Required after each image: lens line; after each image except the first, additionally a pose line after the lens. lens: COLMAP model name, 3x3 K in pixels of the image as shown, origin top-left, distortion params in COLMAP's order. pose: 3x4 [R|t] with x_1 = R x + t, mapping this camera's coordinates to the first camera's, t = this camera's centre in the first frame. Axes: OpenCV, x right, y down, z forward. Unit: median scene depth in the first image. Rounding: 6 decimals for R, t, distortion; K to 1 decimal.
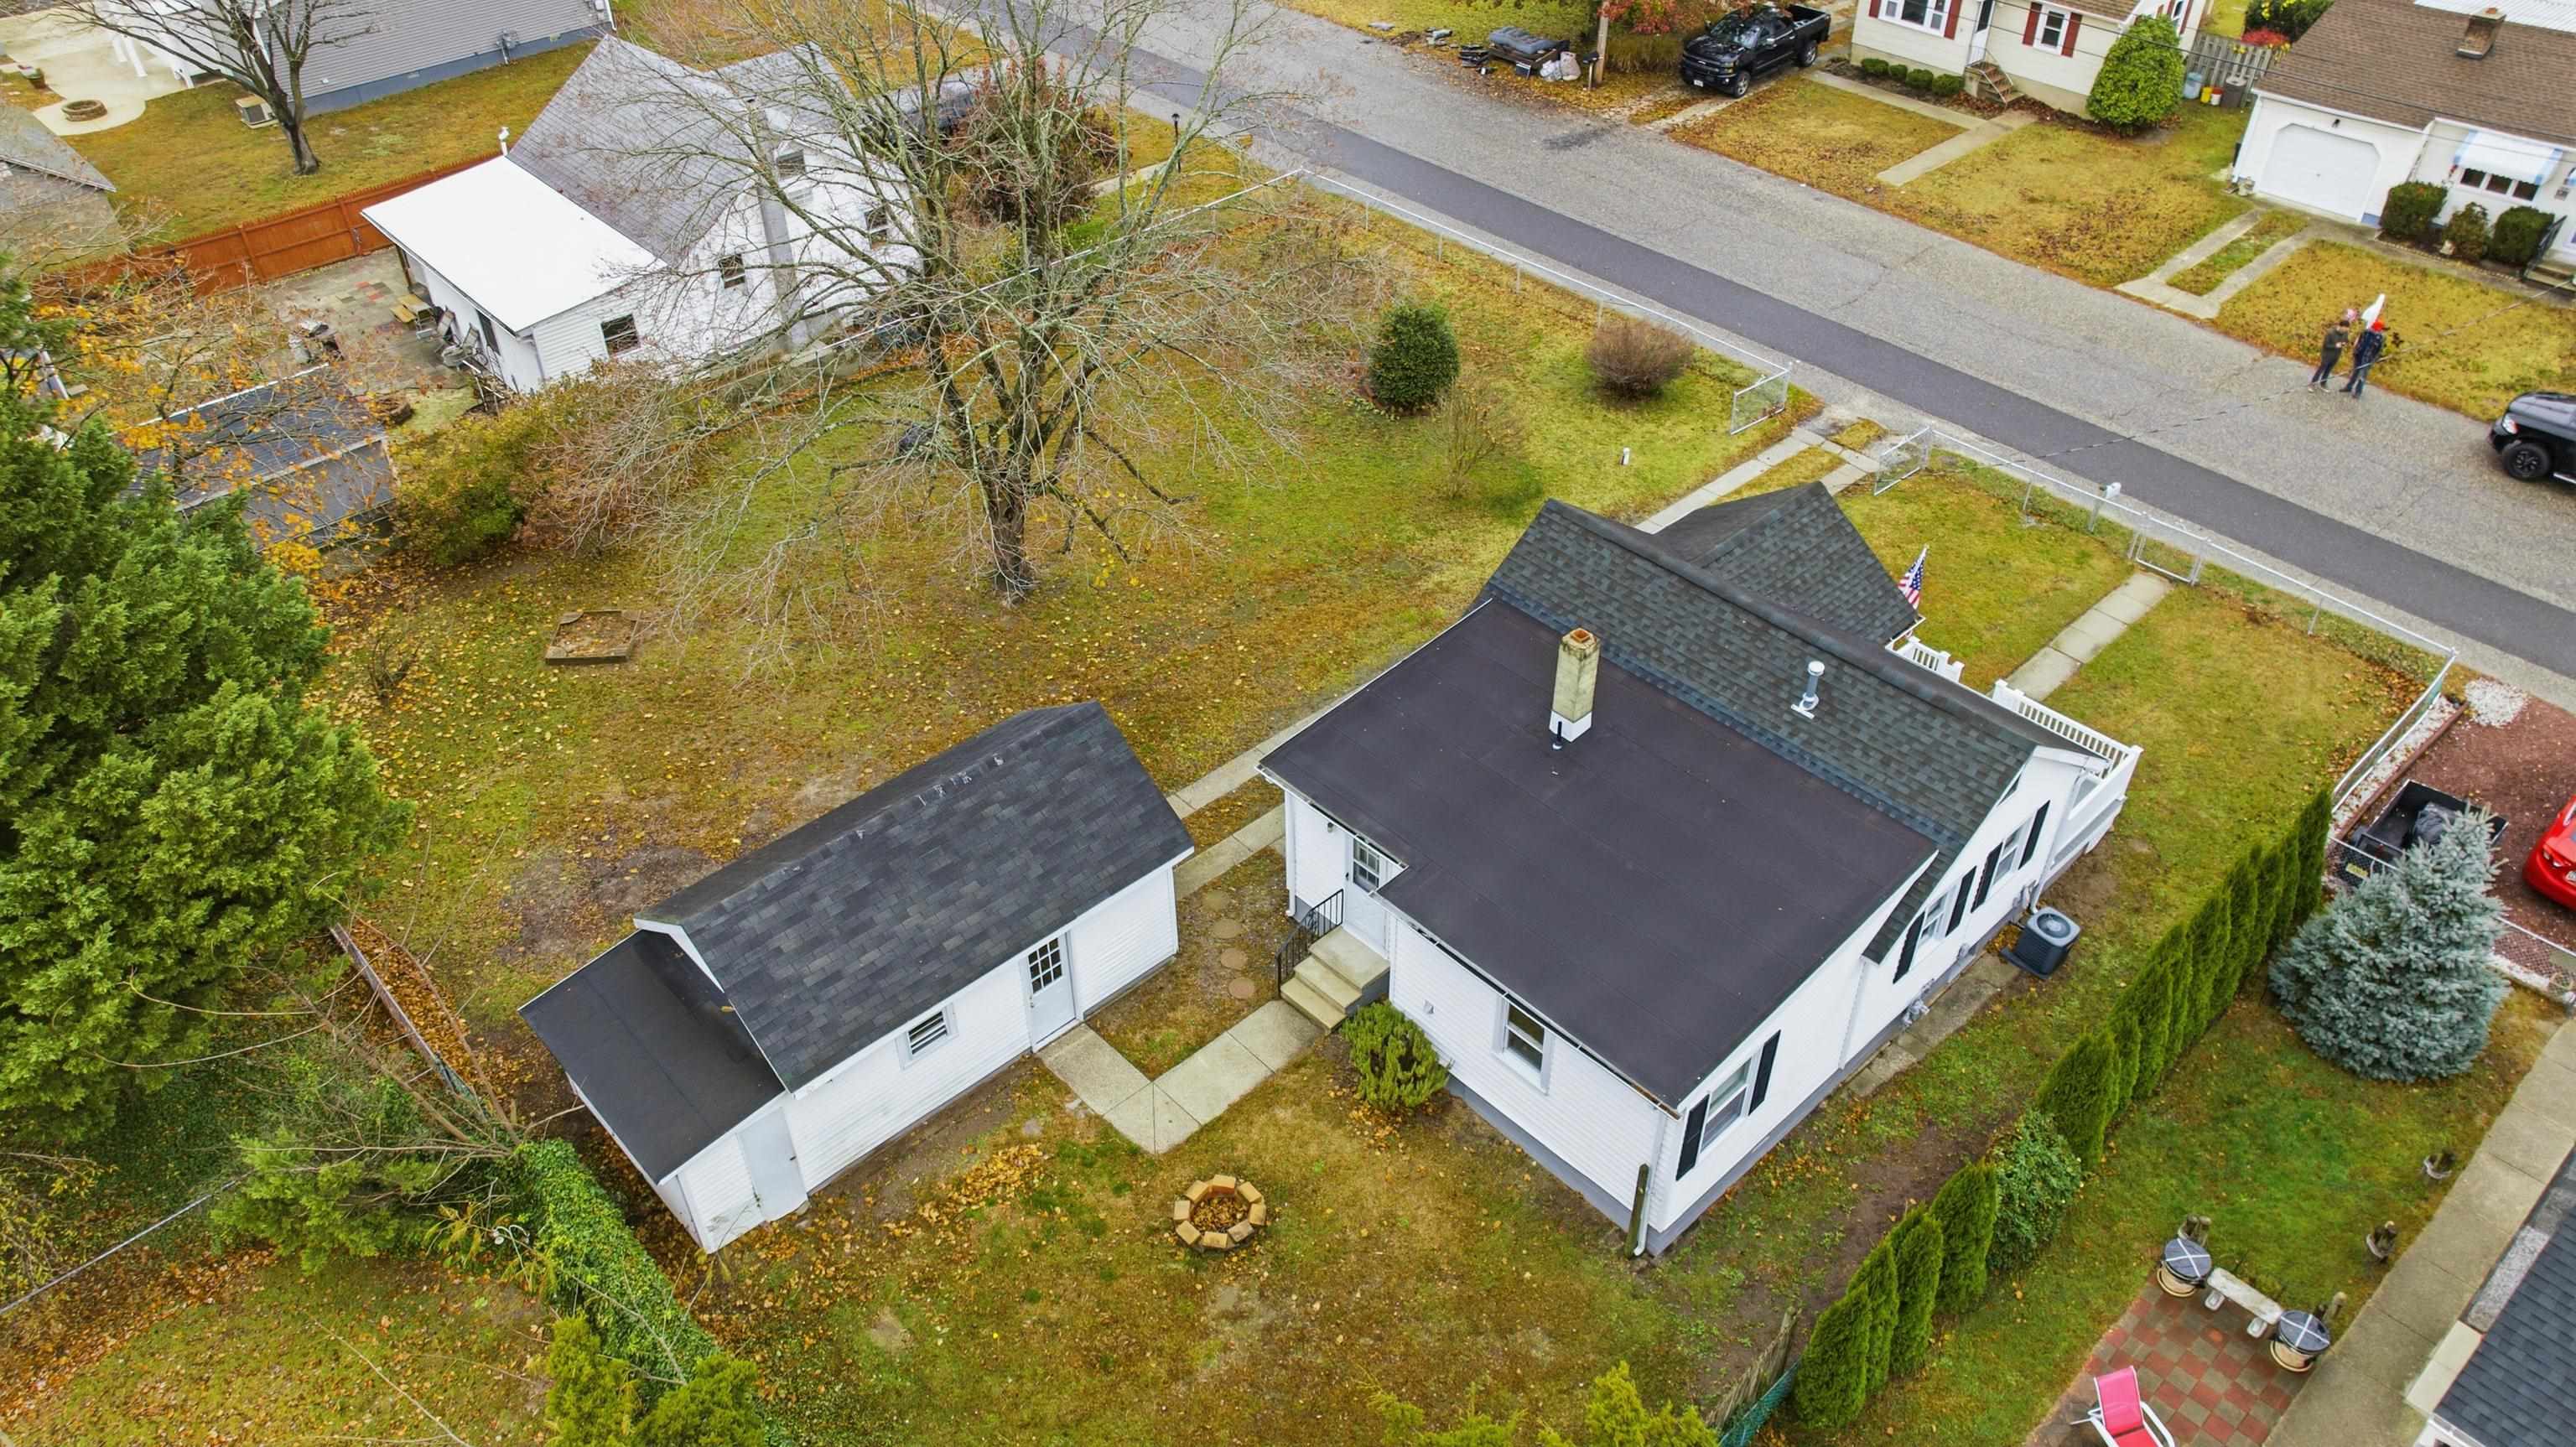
lens RADIAL K [[1836.9, 0, 1285.4], [0, 1836.9, 726.3], [0, 0, 1]] dist [-0.017960, 0.009298]
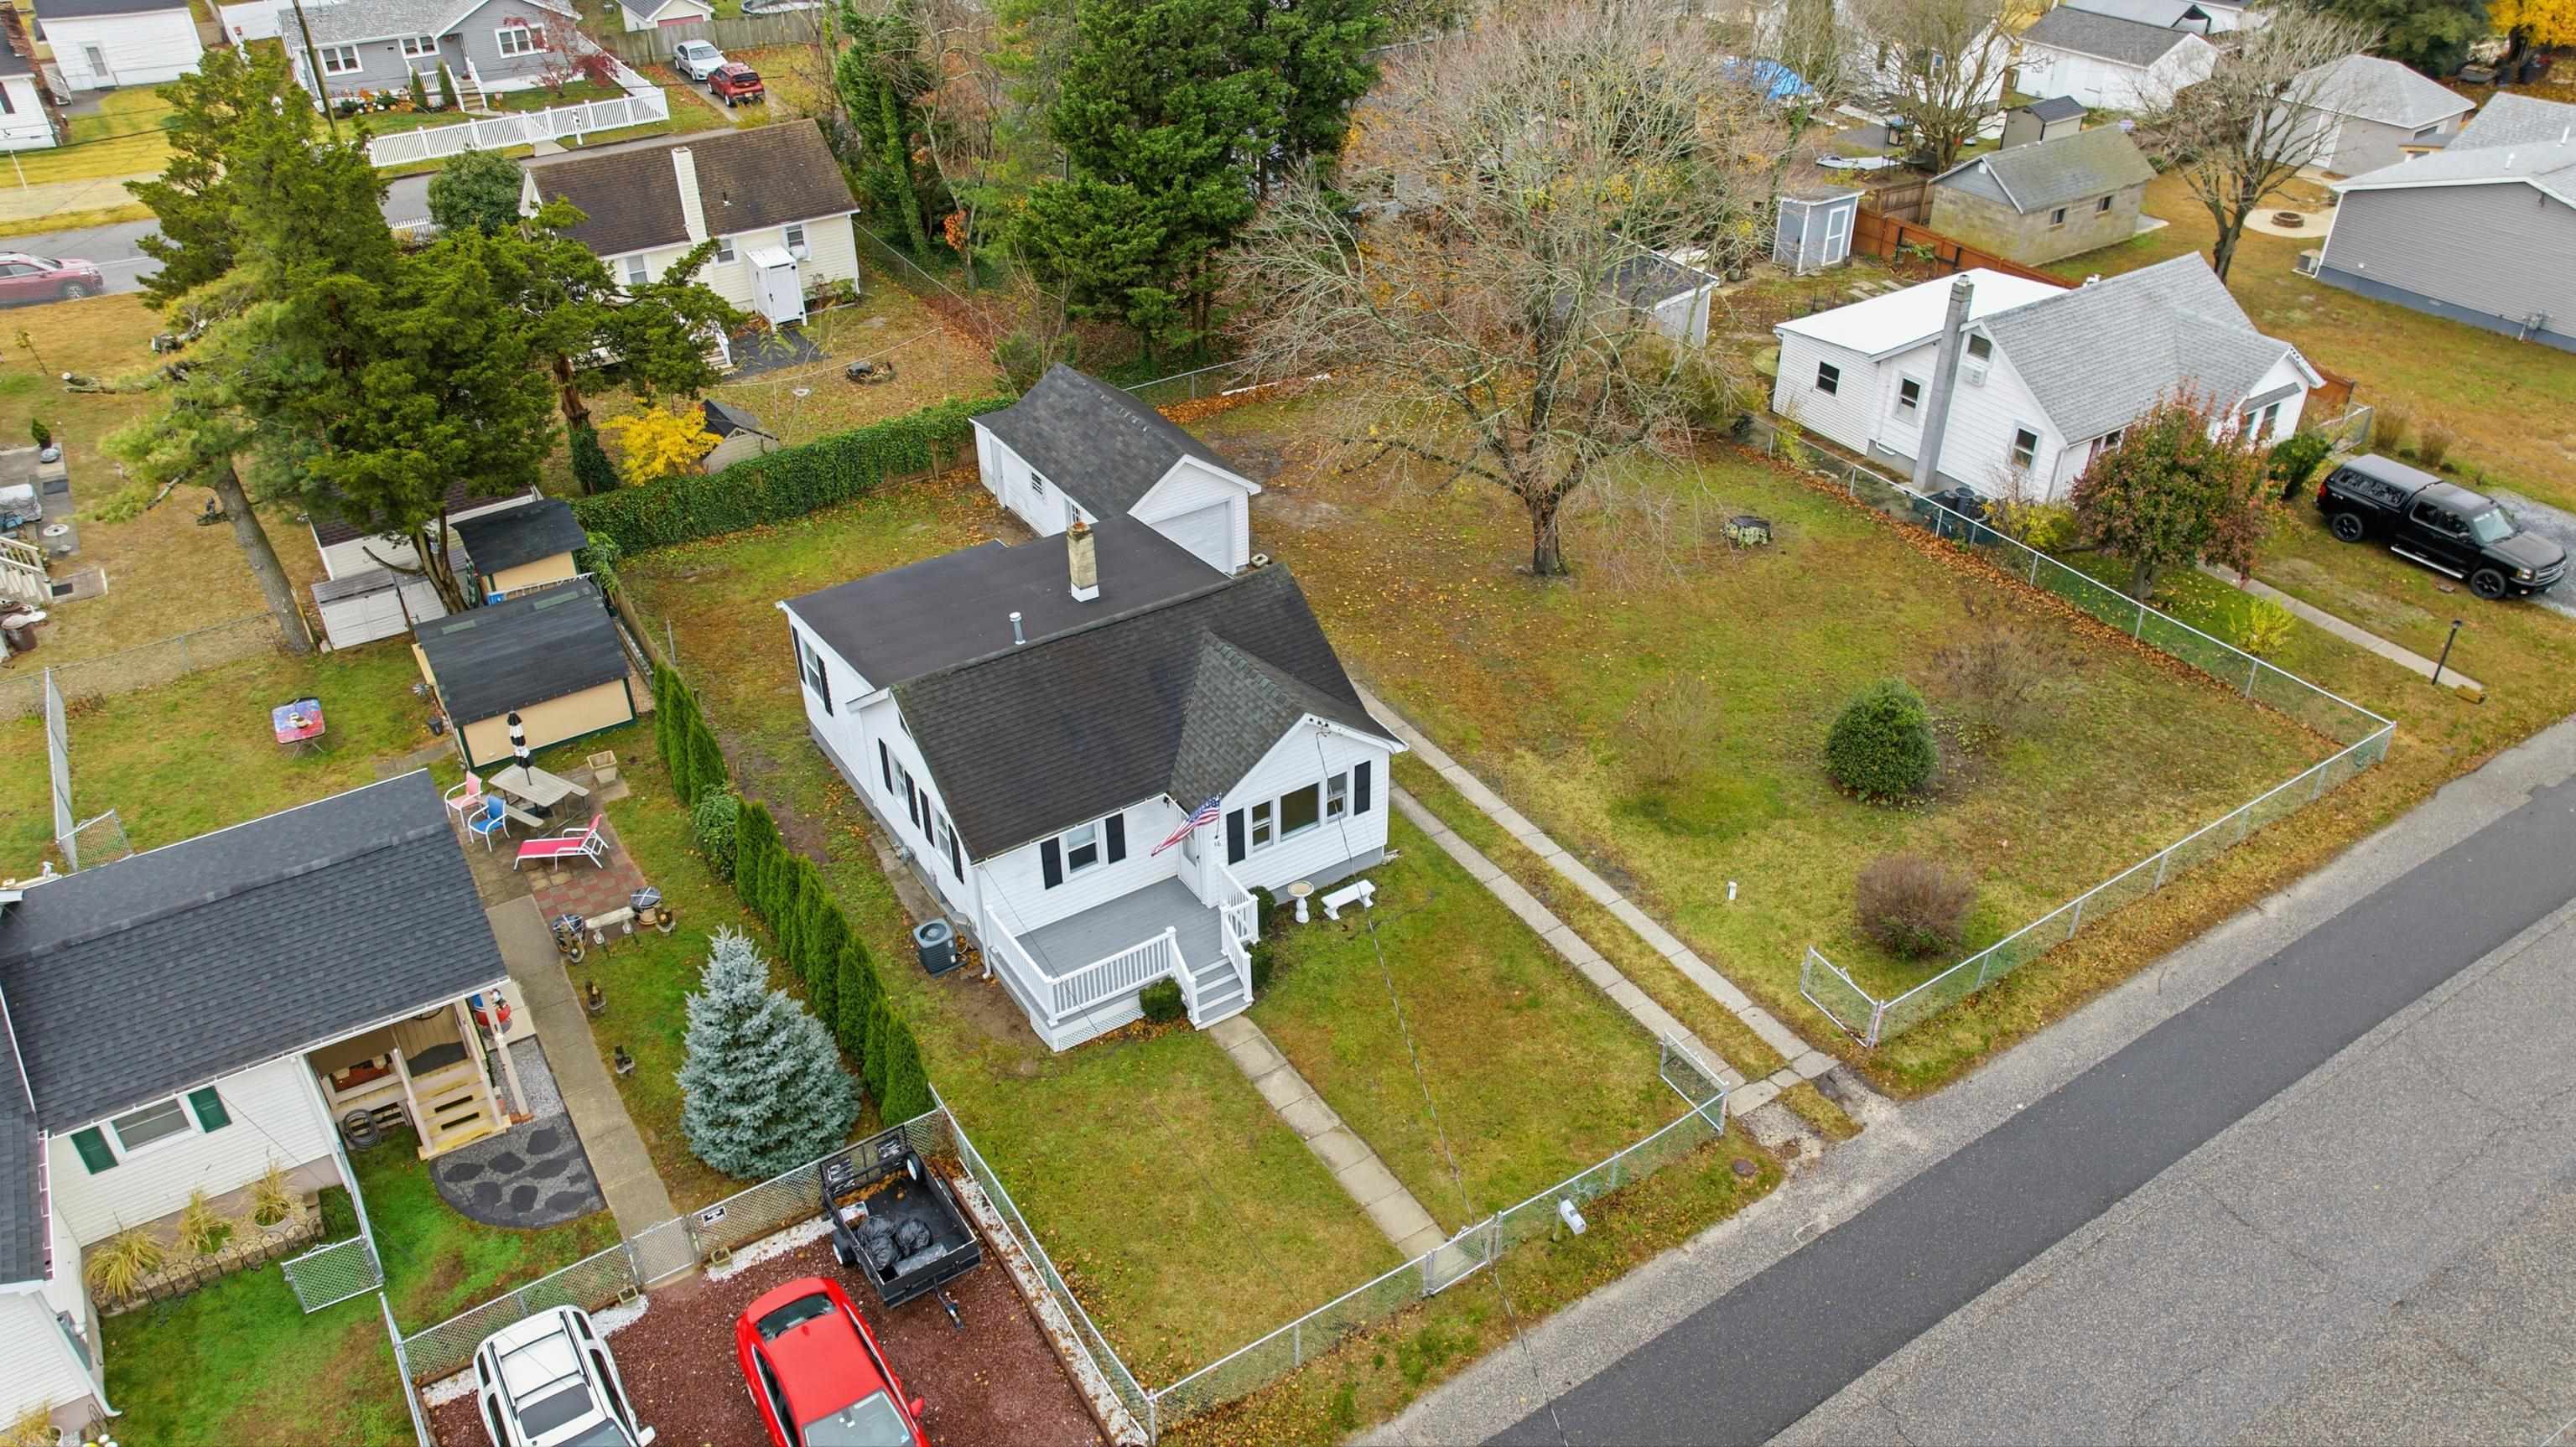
lens RADIAL K [[1836.9, 0, 1297.6], [0, 1836.9, 723.7], [0, 0, 1]] dist [-0.017960, 0.009298]
pose [[-0.176711, 0.551153, -0.815477, 0.886208], [-0.610838, 0.588249, 0.529944, -0.527176], [0.771784, 0.591771, 0.232715, 0.561342]]
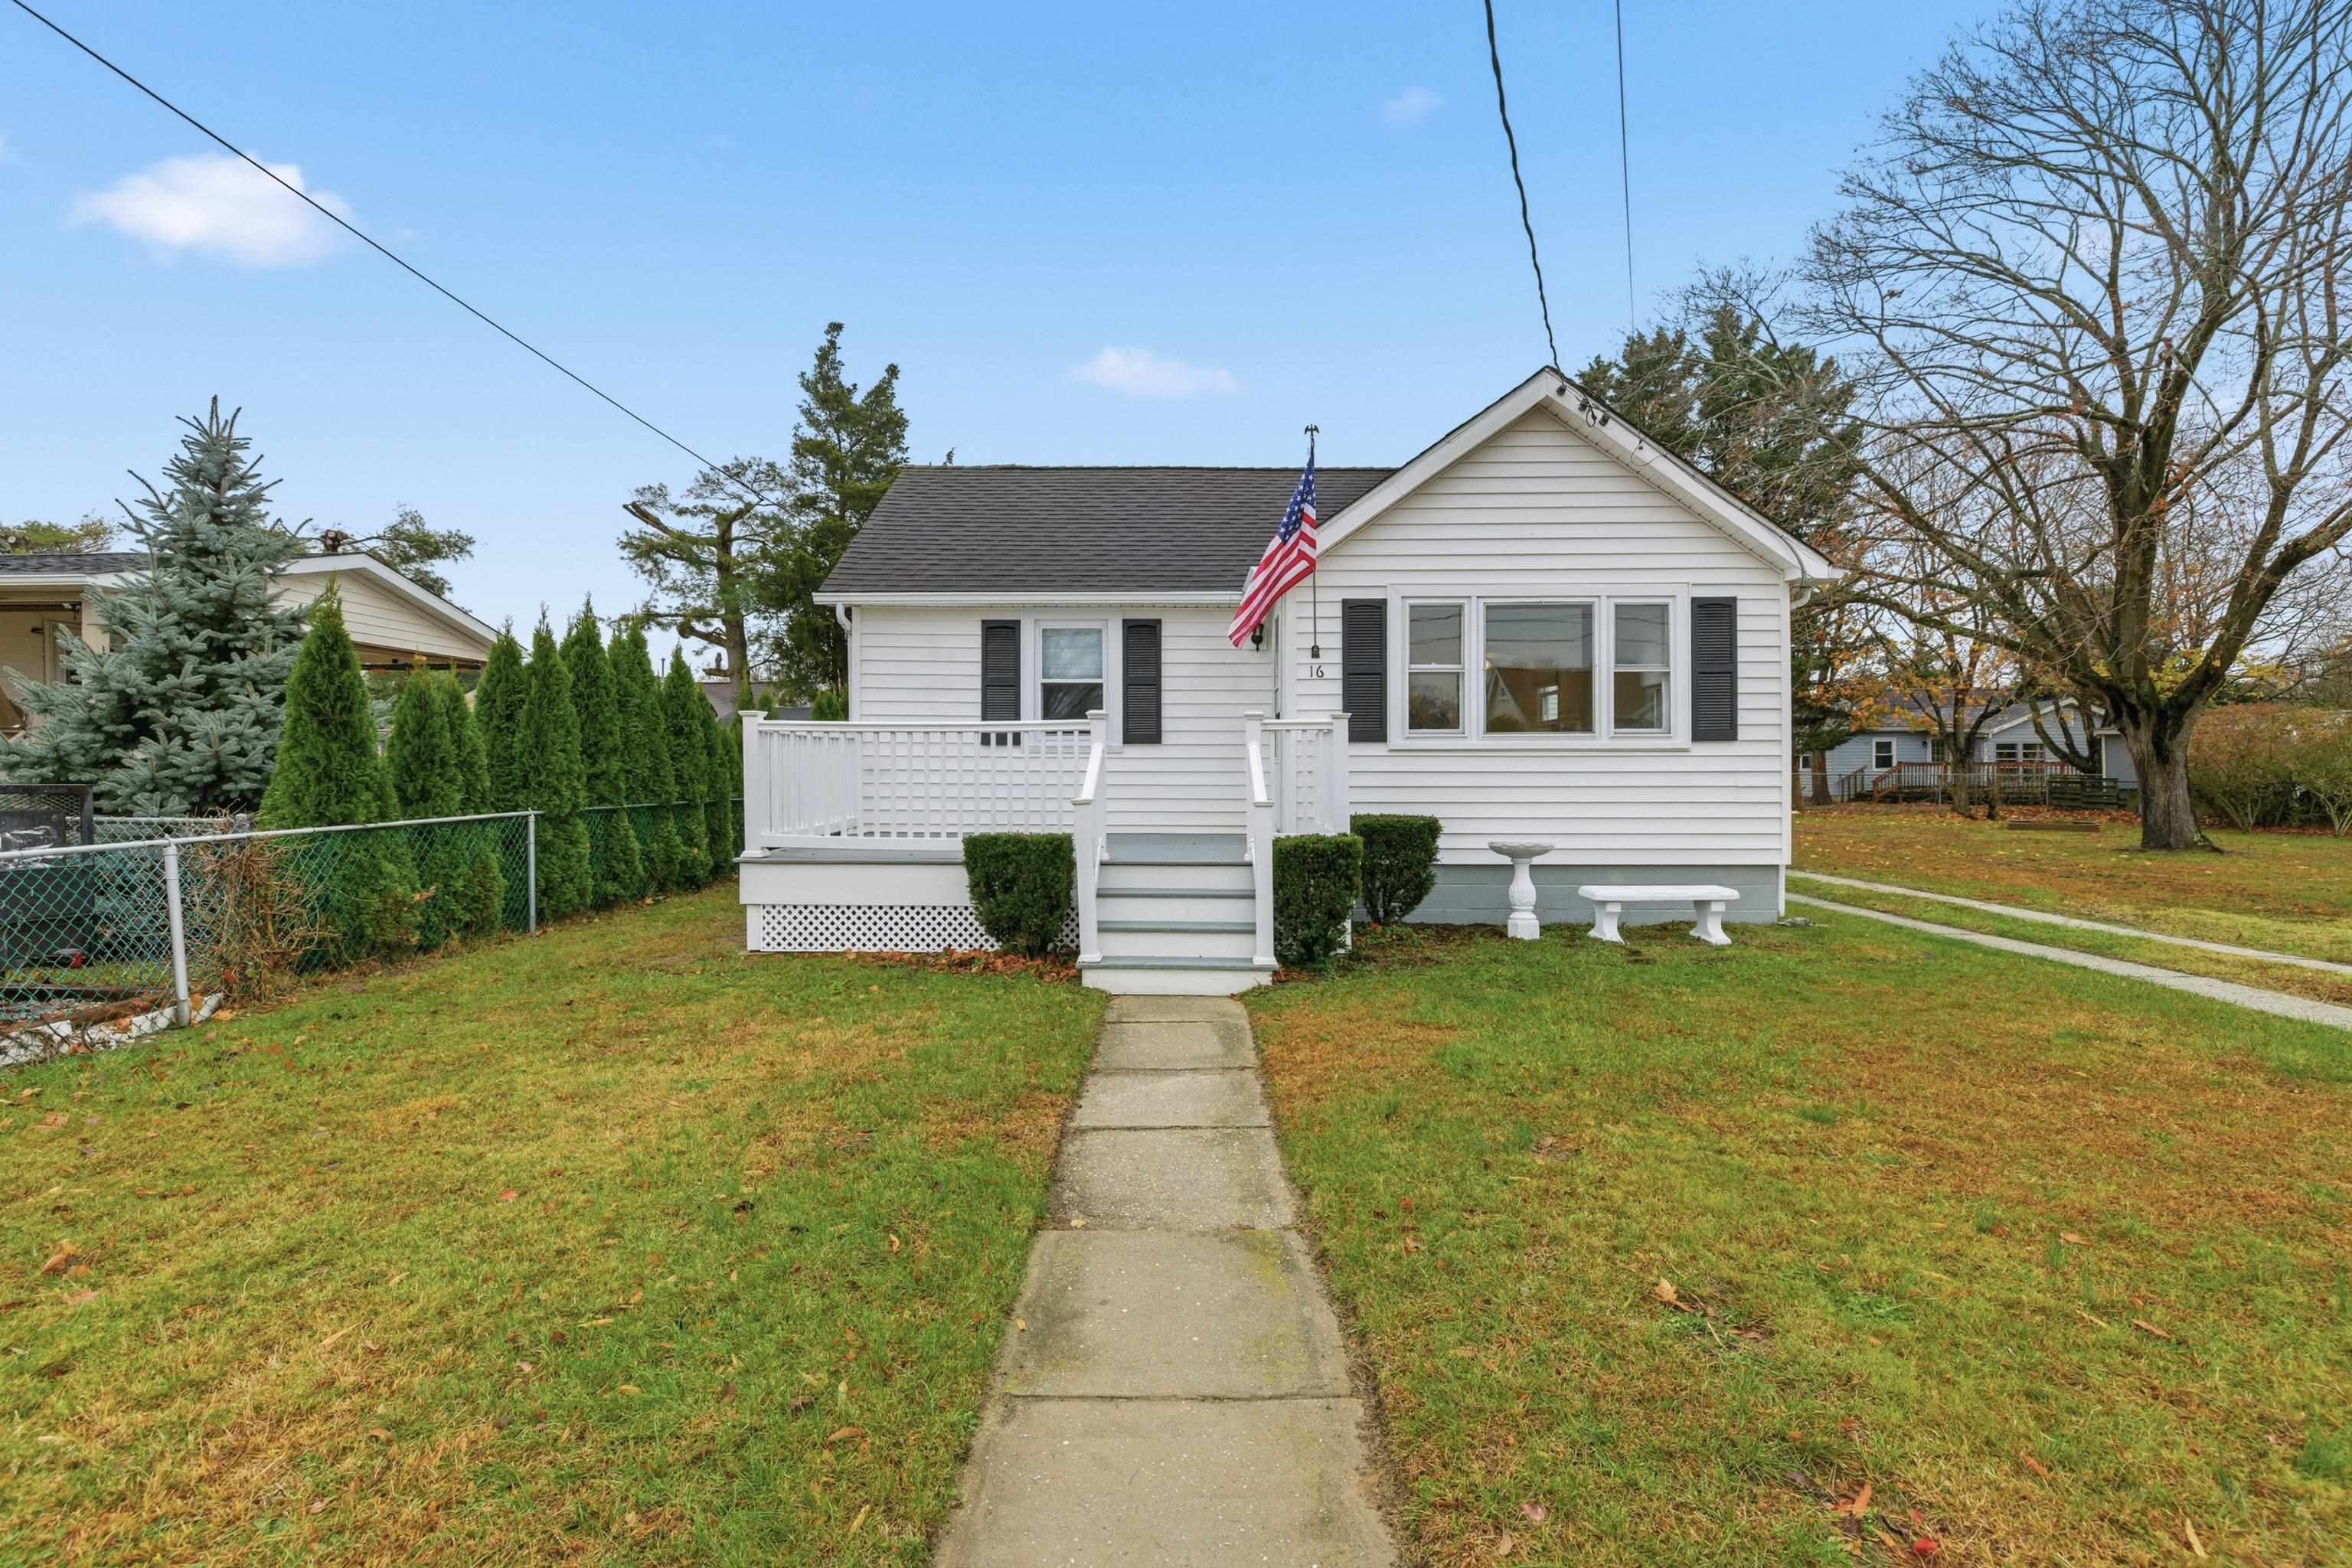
lens RADIAL K [[1035.6, 0, 1170.1], [0, 1035.6, 763.6], [0, 0, 1]] dist [0.012535, -0.000025]
pose [[-0.685698, 0.005472, -0.727865, 0.414321], [-0.449950, 0.782843, 0.429769, -0.092307], [0.572156, 0.622195, -0.534332, 0.866375]]
